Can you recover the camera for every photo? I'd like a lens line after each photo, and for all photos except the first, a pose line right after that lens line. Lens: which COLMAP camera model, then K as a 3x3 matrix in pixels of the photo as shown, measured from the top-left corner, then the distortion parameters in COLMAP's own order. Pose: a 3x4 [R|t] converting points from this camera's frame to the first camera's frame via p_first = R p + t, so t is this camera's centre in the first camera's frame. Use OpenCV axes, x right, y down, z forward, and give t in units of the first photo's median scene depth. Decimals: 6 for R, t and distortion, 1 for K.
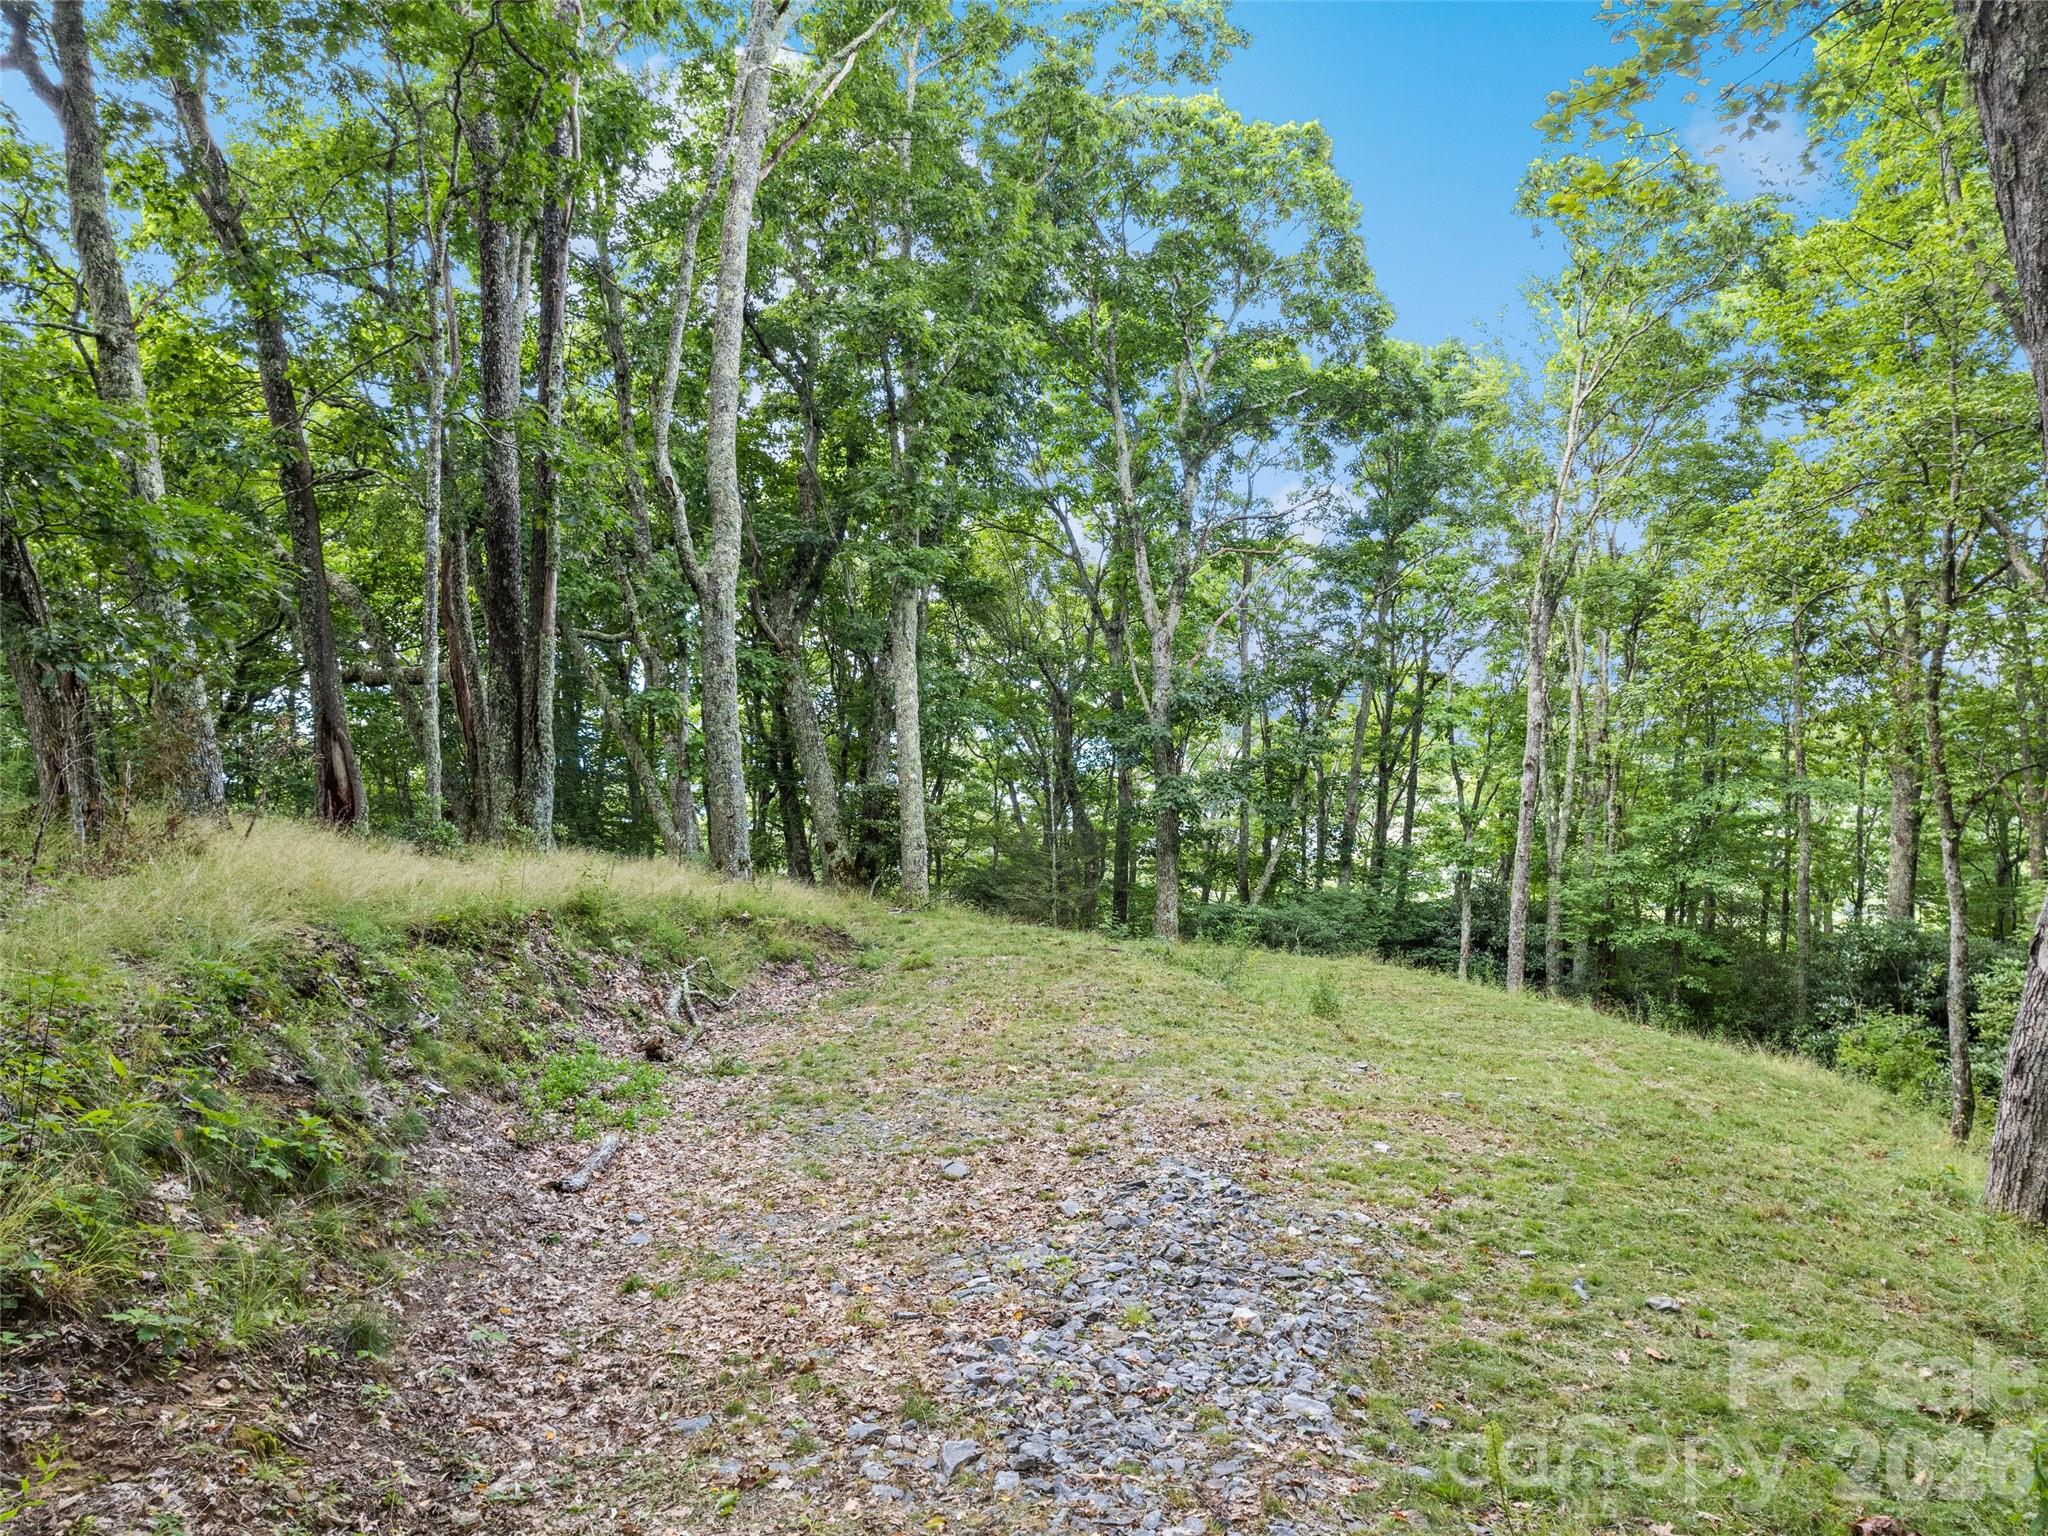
lens RADIAL K [[1416.1, 0, 1056.2], [0, 1416.1, 770.2], [0, 0, 1]] dist [-0.002299, -0.086487]
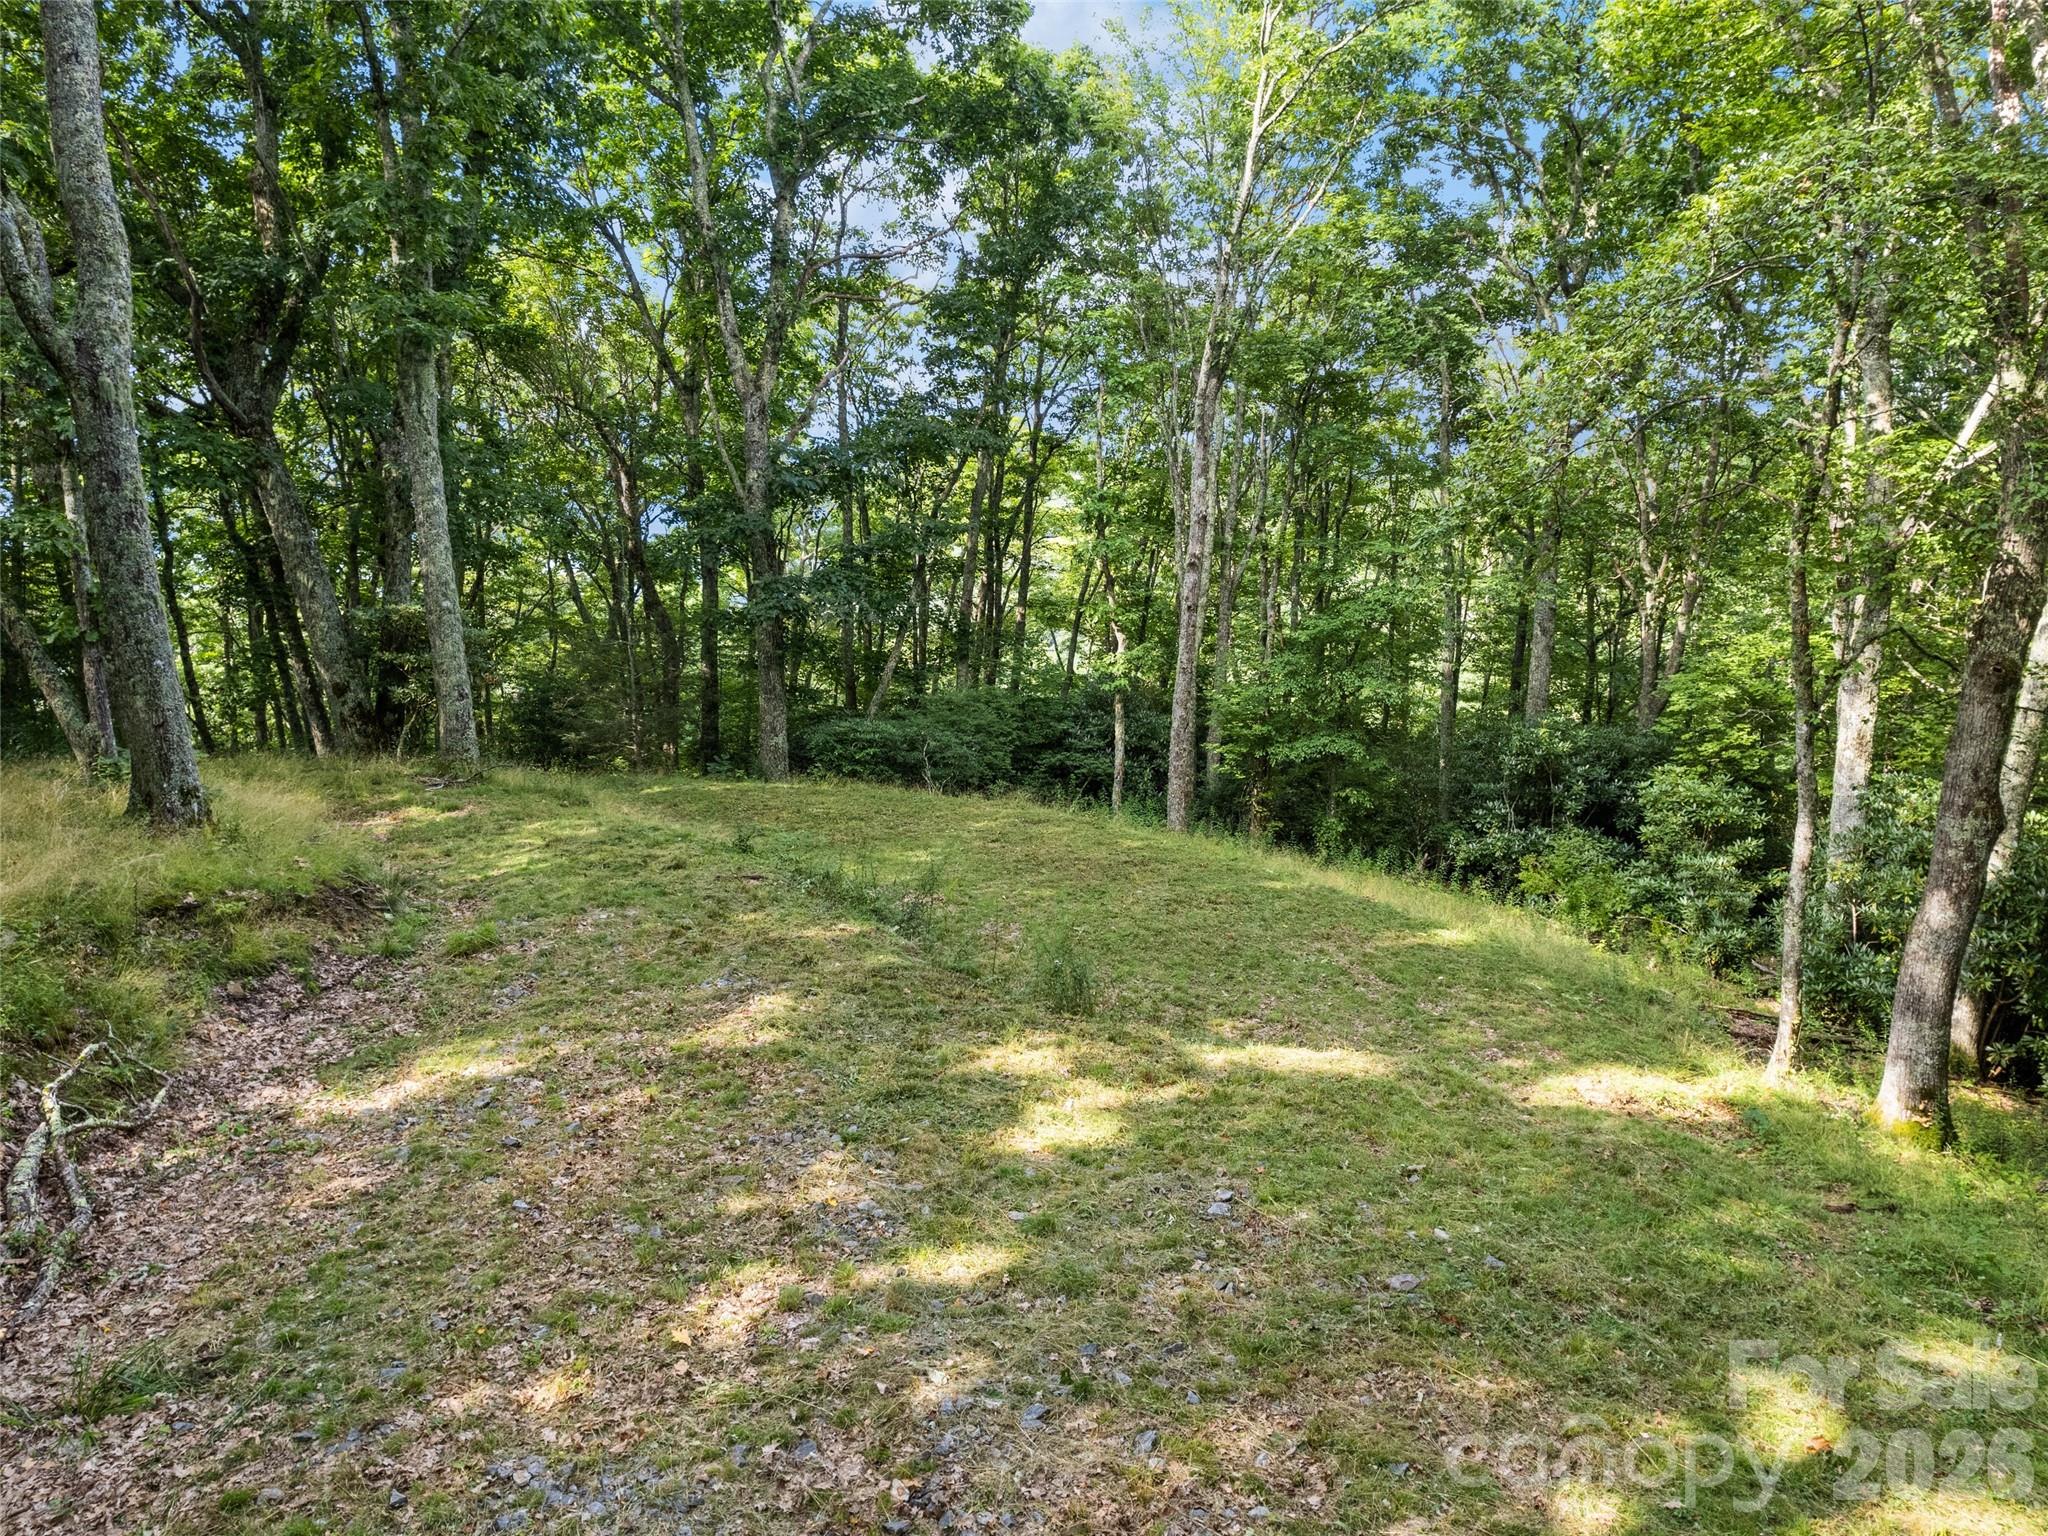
lens RADIAL K [[1459.0, 0, 1024.0], [0, 1459.0, 768.0], [0, 0, 1]] dist [-0.073236, 0.067768]
pose [[0.962259, -0.055776, 0.266359, -0.010939], [0.009530, 0.985077, 0.171849, -0.029004], [-0.271969, -0.162825, 0.948431, 0.128501]]
